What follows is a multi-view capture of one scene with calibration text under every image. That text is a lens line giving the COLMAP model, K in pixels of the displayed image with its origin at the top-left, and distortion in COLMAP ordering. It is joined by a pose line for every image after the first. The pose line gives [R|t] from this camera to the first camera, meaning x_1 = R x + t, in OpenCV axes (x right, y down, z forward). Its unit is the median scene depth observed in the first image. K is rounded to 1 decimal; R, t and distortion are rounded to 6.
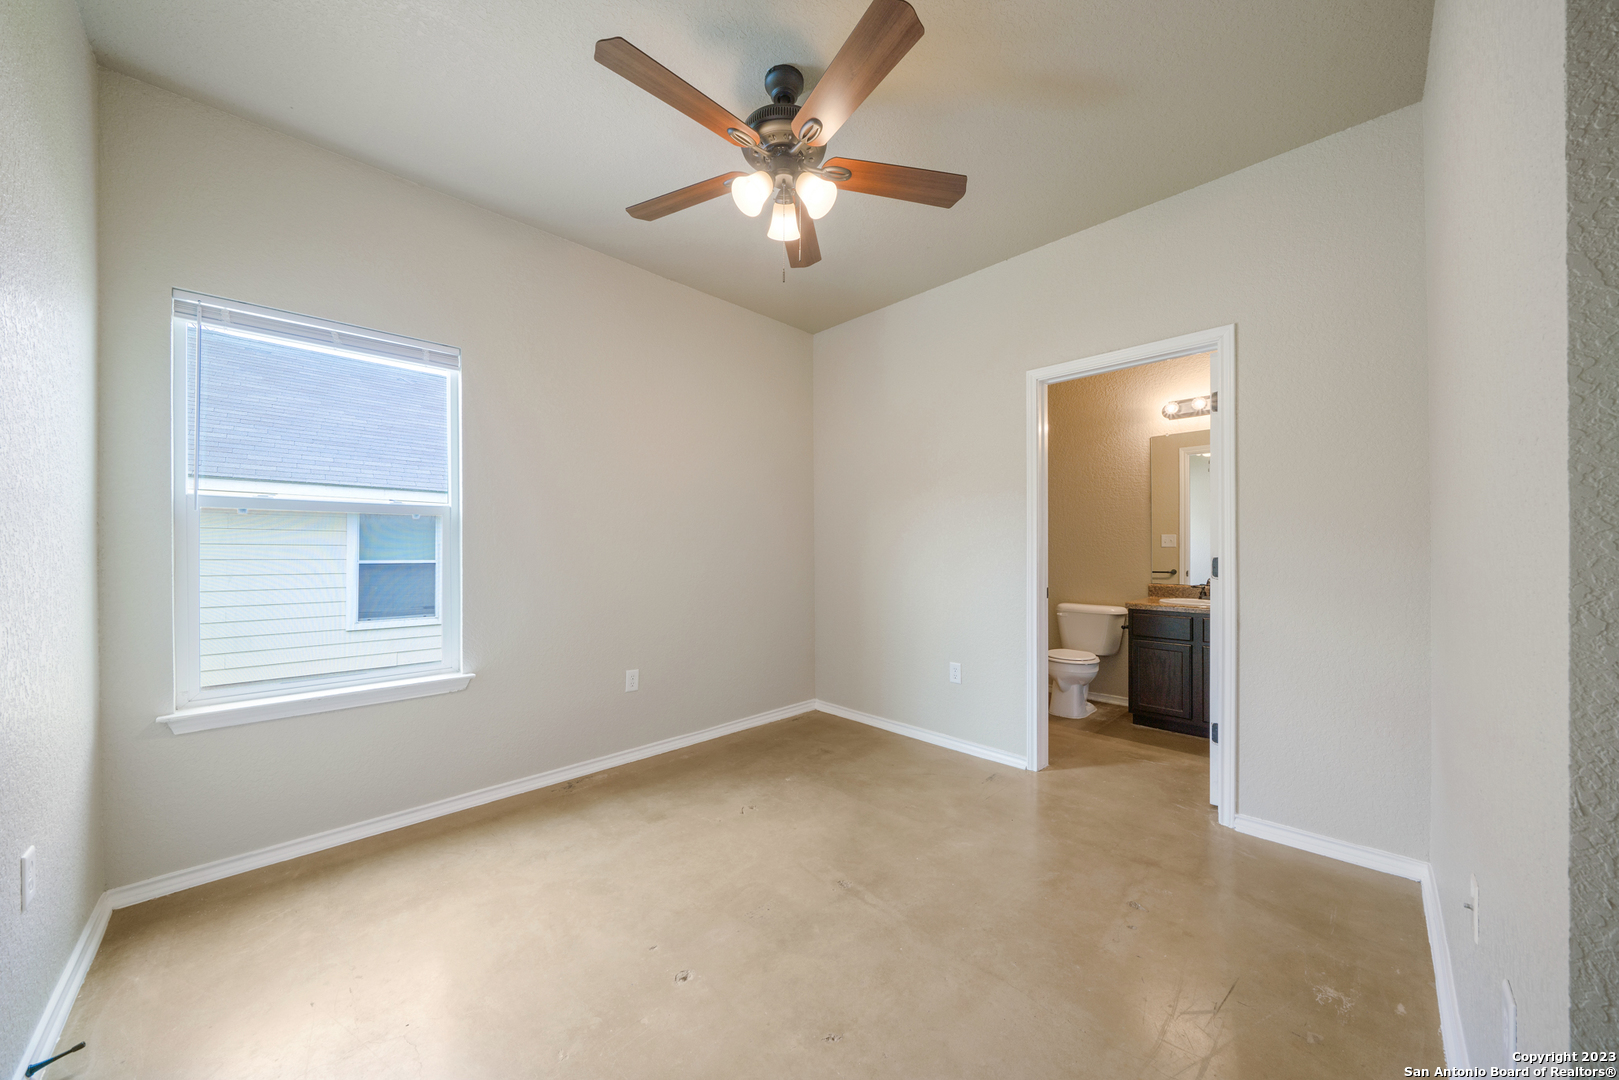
lens RADIAL K [[554.6, 0, 803.7], [0, 554.6, 538.6], [0, 0, 1]] dist [-0.002107, -0.000078]
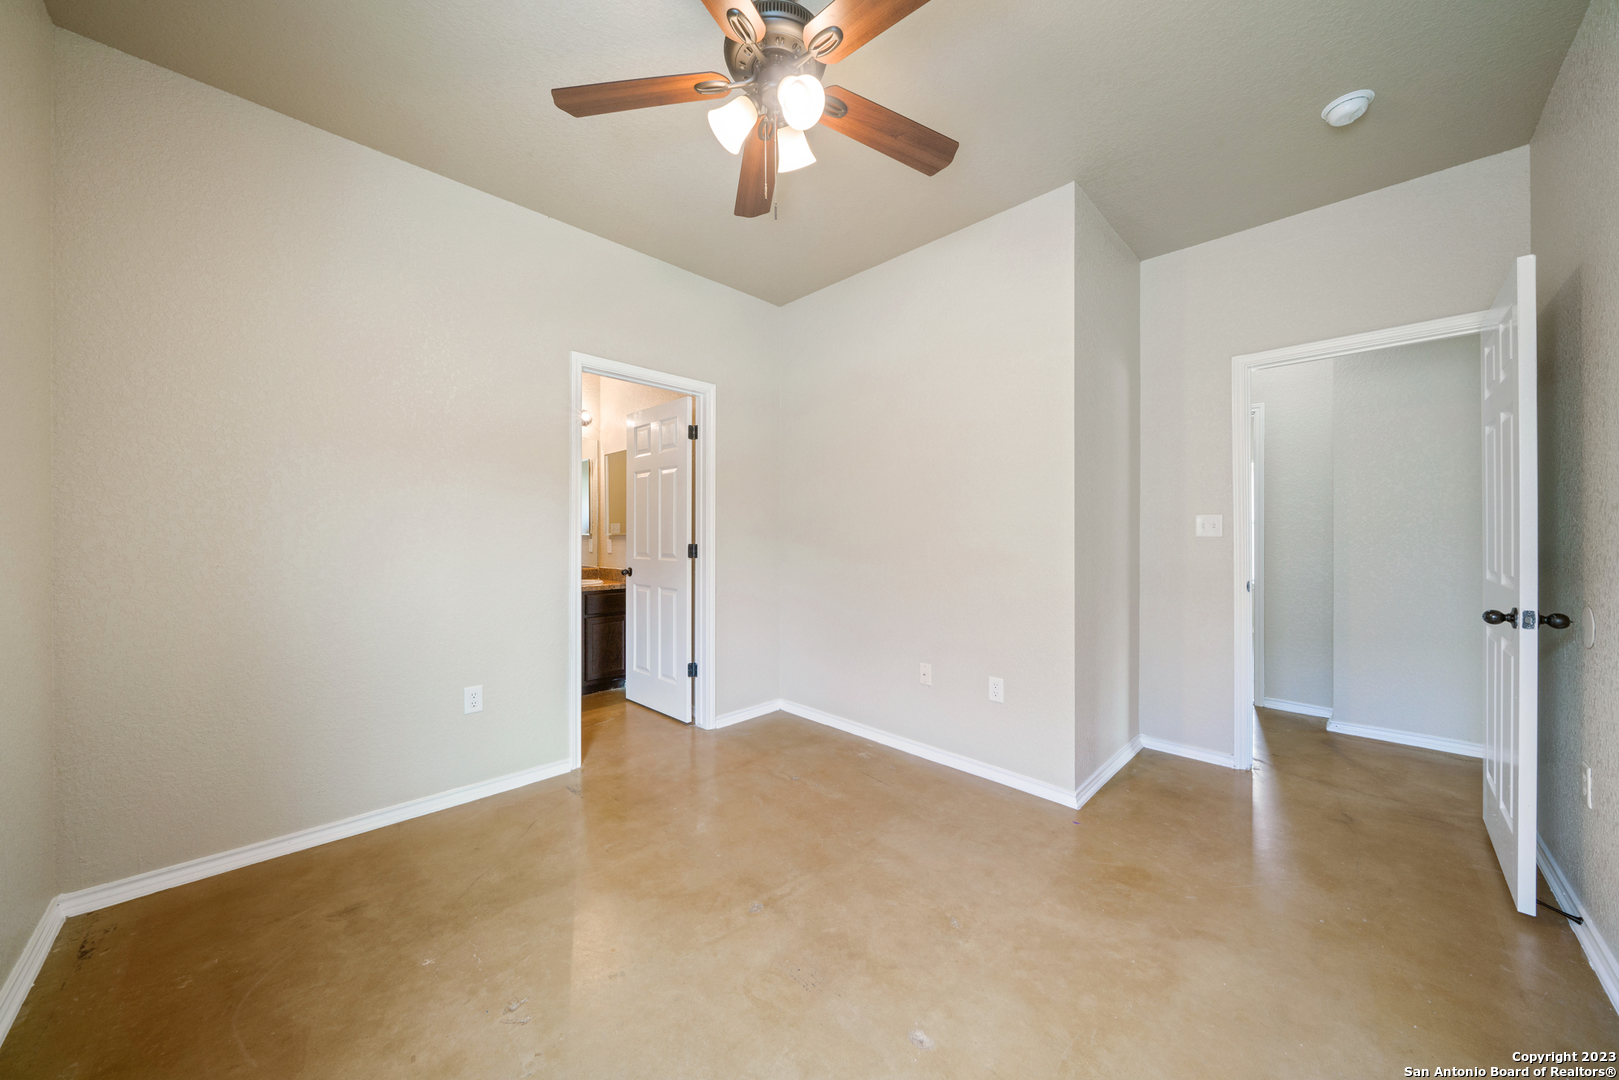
lens RADIAL K [[554.6, 0, 803.7], [0, 554.6, 538.6], [0, 0, 1]] dist [-0.002107, -0.000078]
pose [[-0.006318, -0.001468, 0.999979, -0.819377], [-0.022513, 0.999746, 0.001325, 0.014884], [-0.999727, -0.022504, -0.006350, 0.922212]]
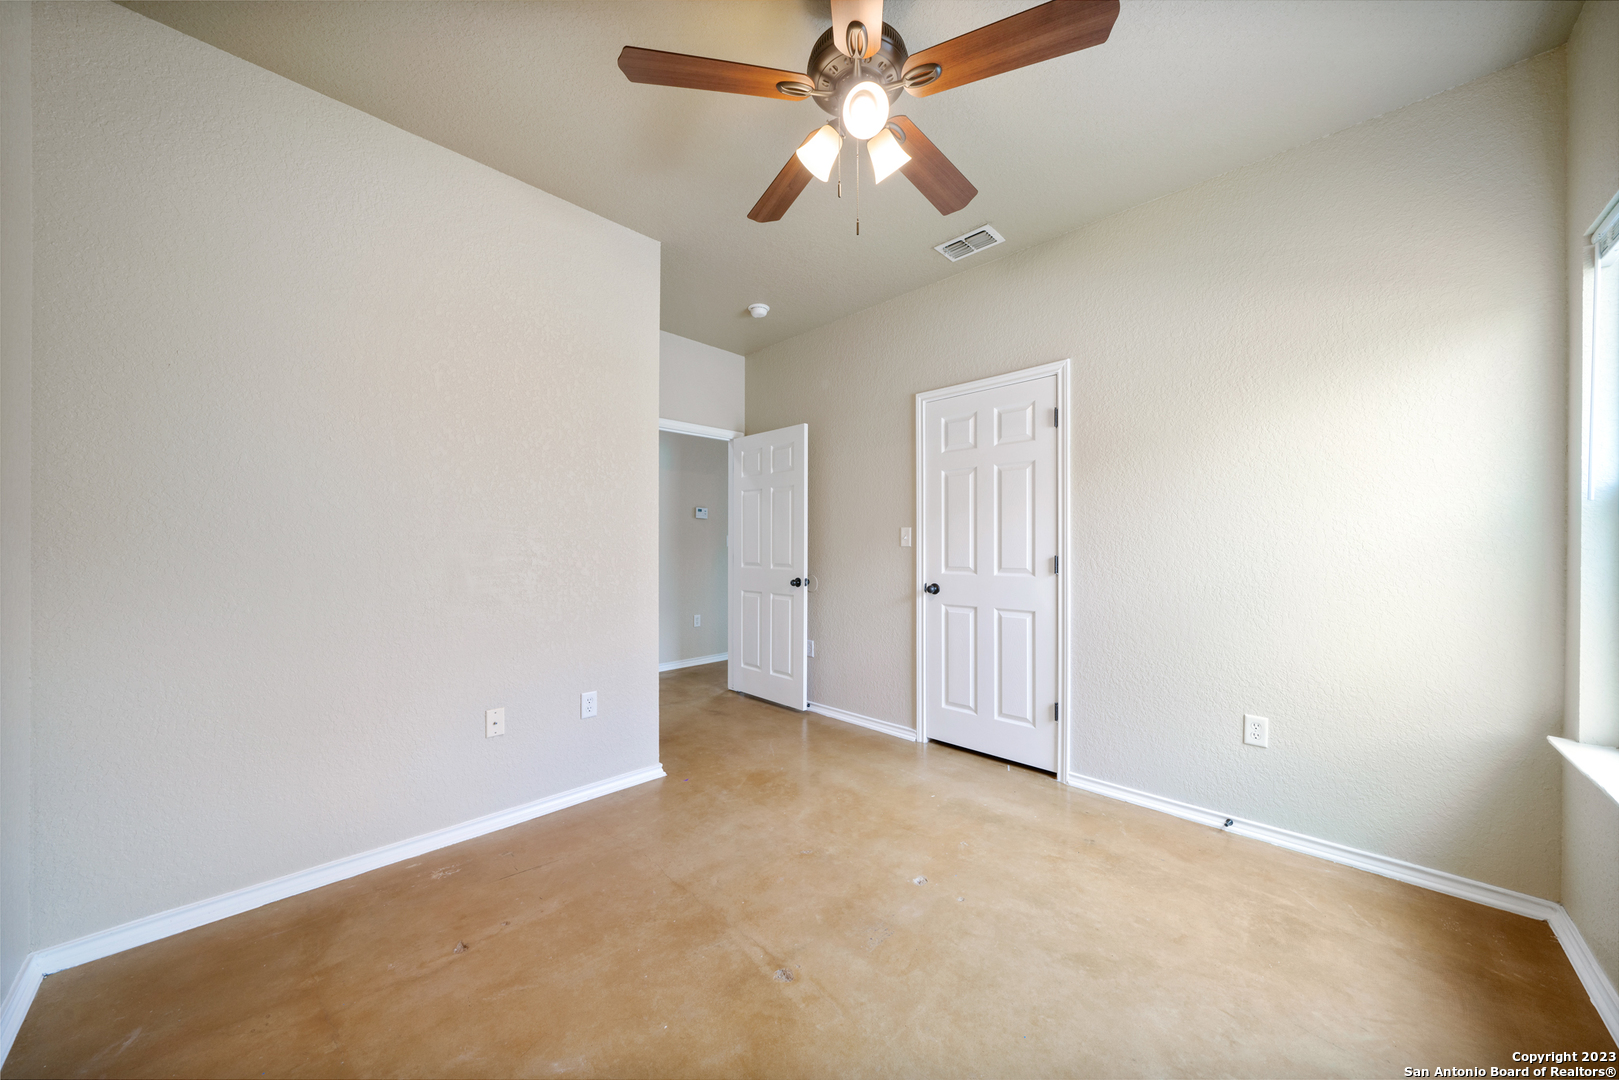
lens RADIAL K [[552.2, 0, 801.9], [0, 552.2, 550.1], [0, 0, 1]] dist [-0.003069, -0.000150]
pose [[-0.999940, 0.000009, -0.010927, 0.056278], [0.000190, 0.999863, -0.016544, 0.034145], [0.010926, -0.016545, -0.999803, 1.755163]]
